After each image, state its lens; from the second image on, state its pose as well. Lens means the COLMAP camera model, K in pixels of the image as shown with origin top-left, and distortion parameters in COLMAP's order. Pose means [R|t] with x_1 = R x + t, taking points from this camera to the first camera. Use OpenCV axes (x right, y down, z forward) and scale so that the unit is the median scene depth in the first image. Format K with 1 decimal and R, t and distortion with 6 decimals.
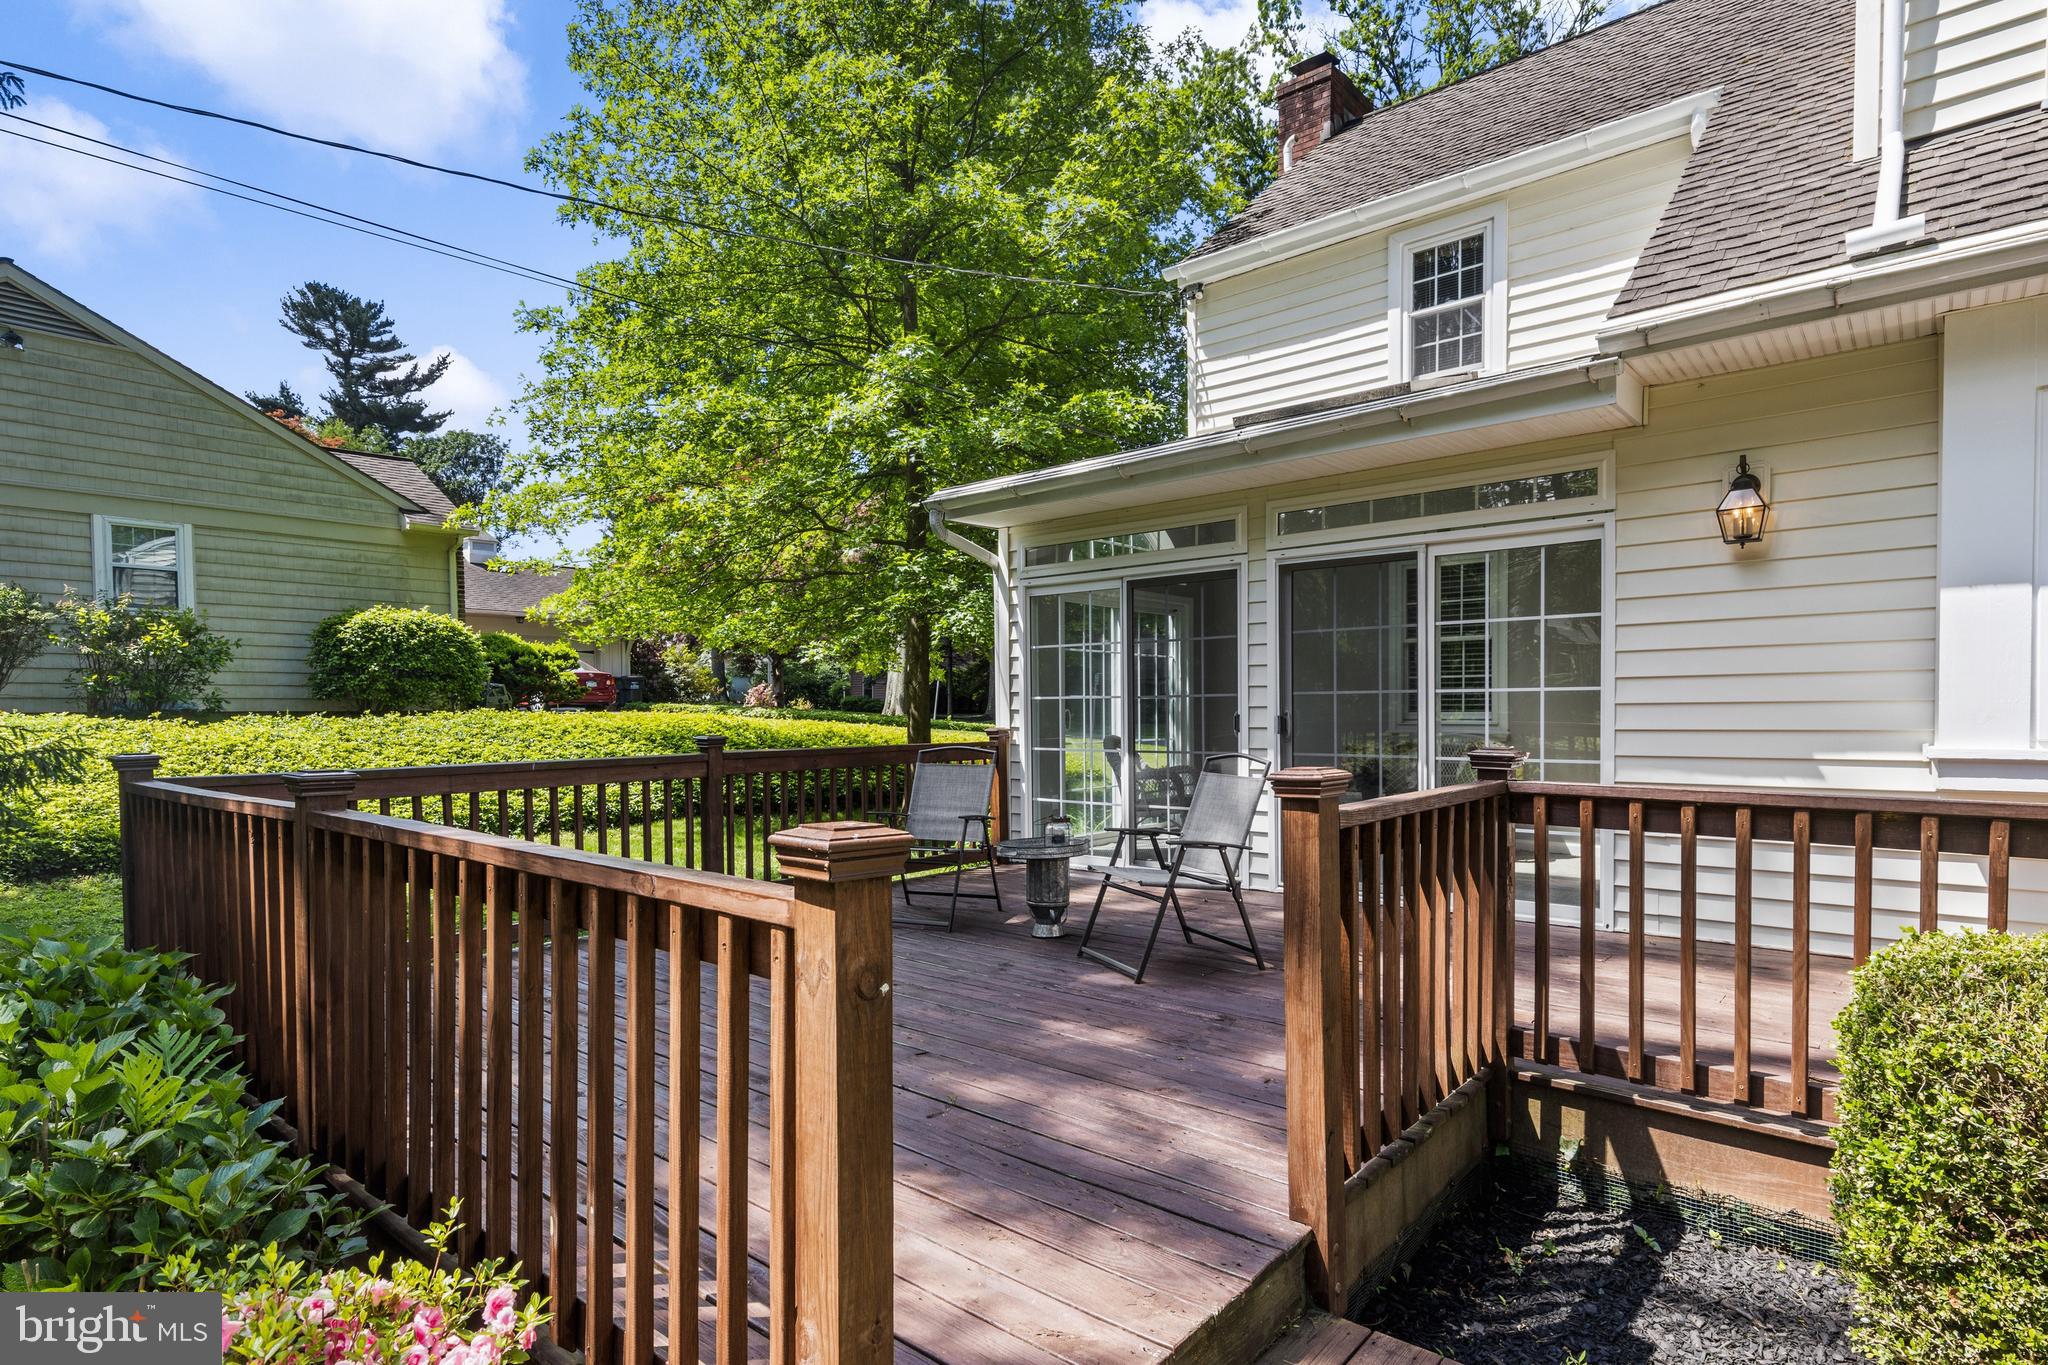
lens RADIAL K [[1066.5, 0, 1026.4], [0, 1066.5, 727.6], [0, 0, 1]] dist [0.008091, 0.000620]
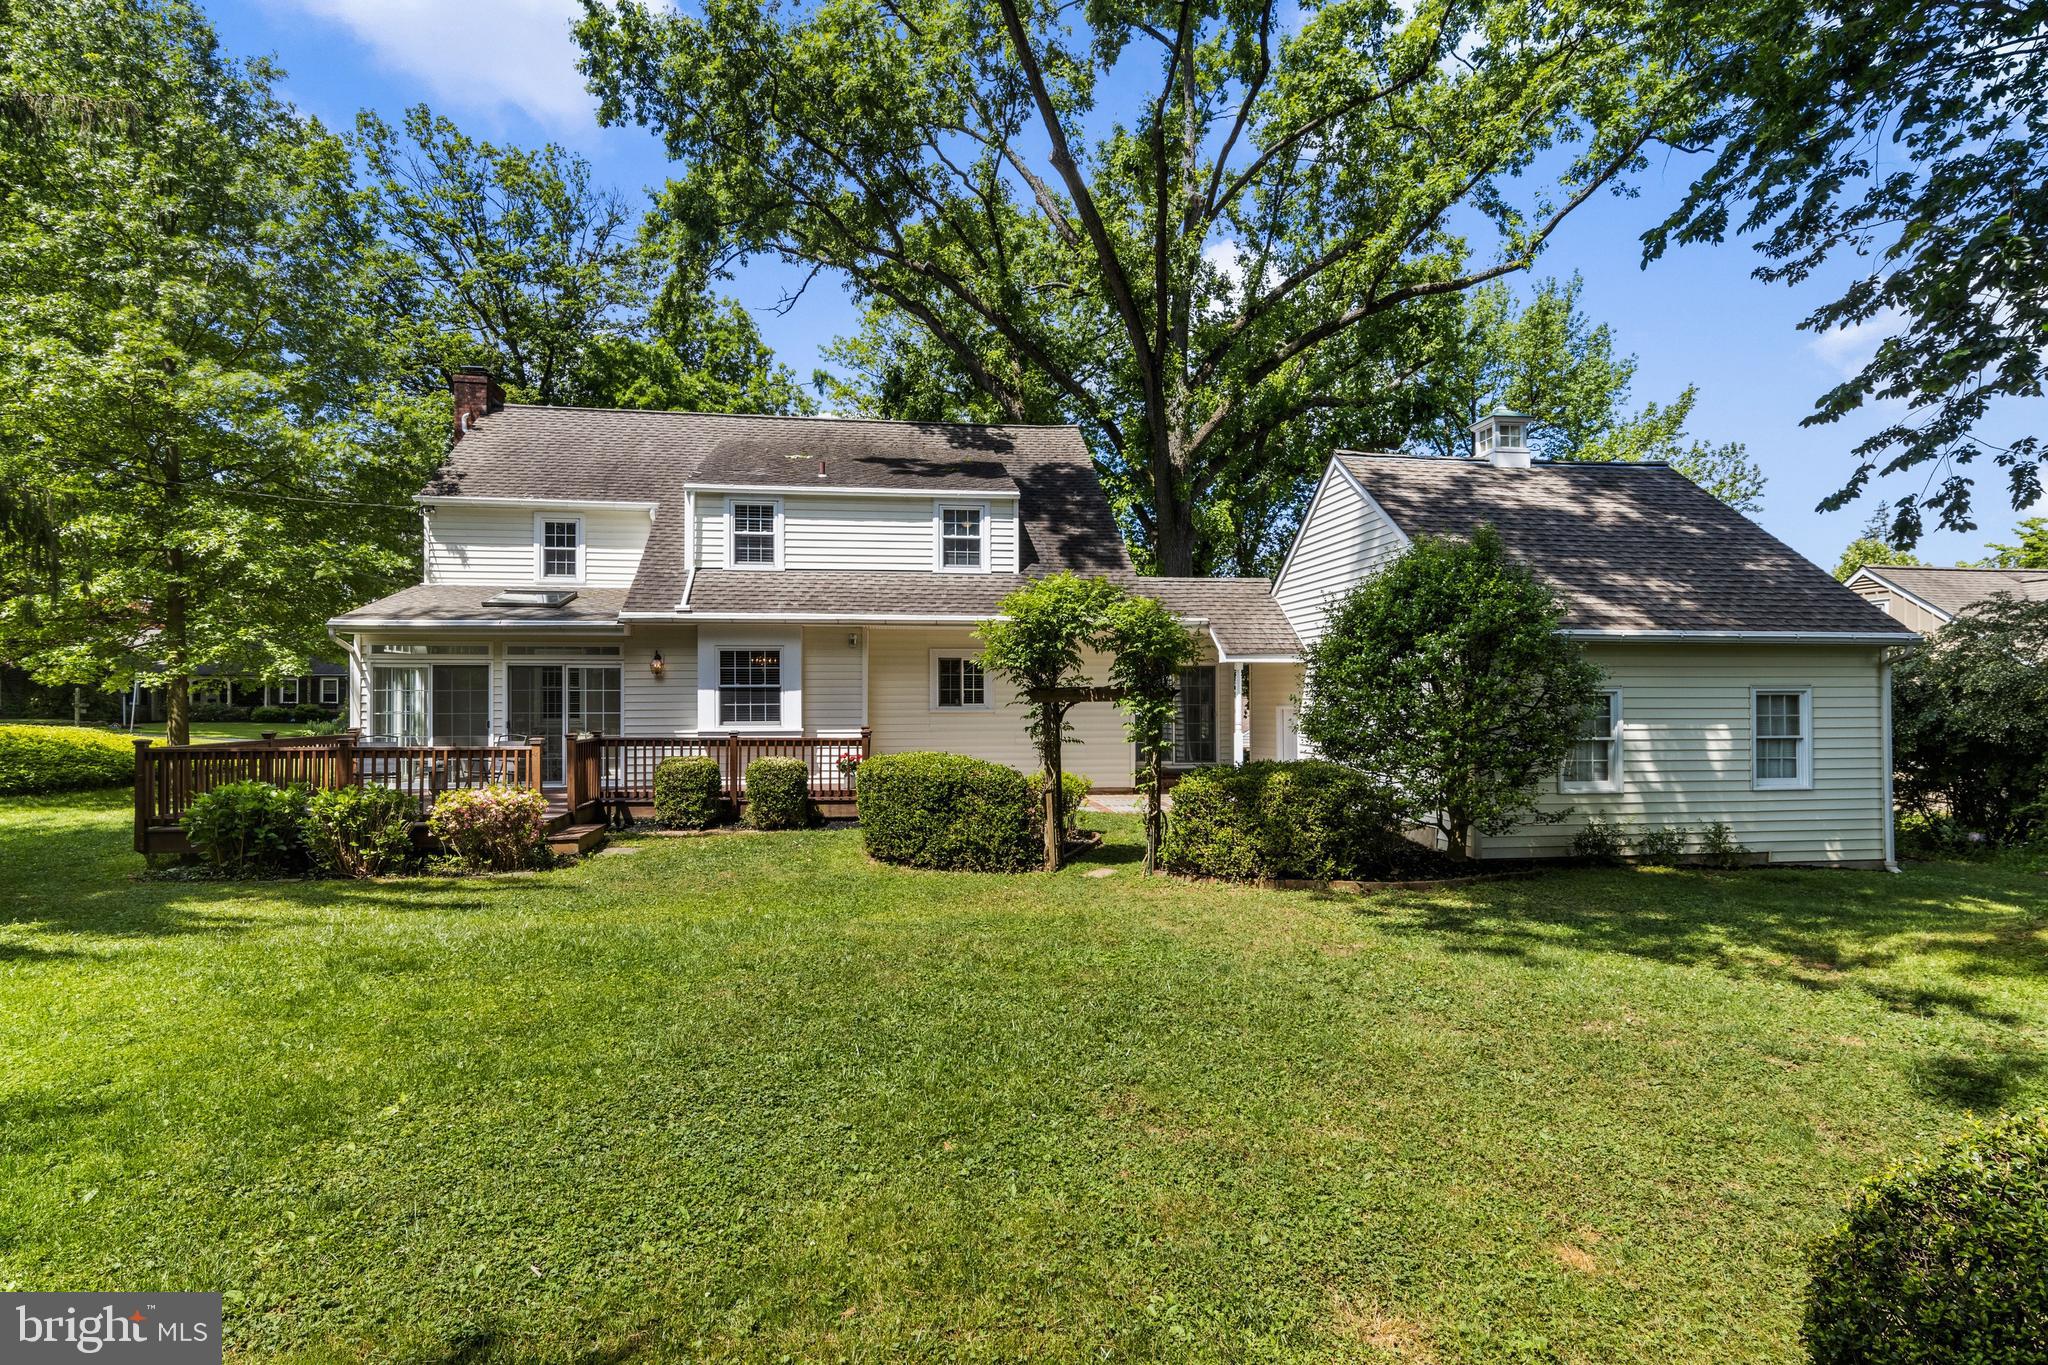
lens RADIAL K [[1049.5, 0, 1012.8], [0, 1049.5, 687.0], [0, 0, 1]] dist [0.013303, -0.002023]
pose [[0.661953, 0.017939, 0.749331, -0.741224], [0.007835, 0.999493, -0.030850, -0.005200], [-0.749504, 0.026292, 0.661477, -1.394710]]
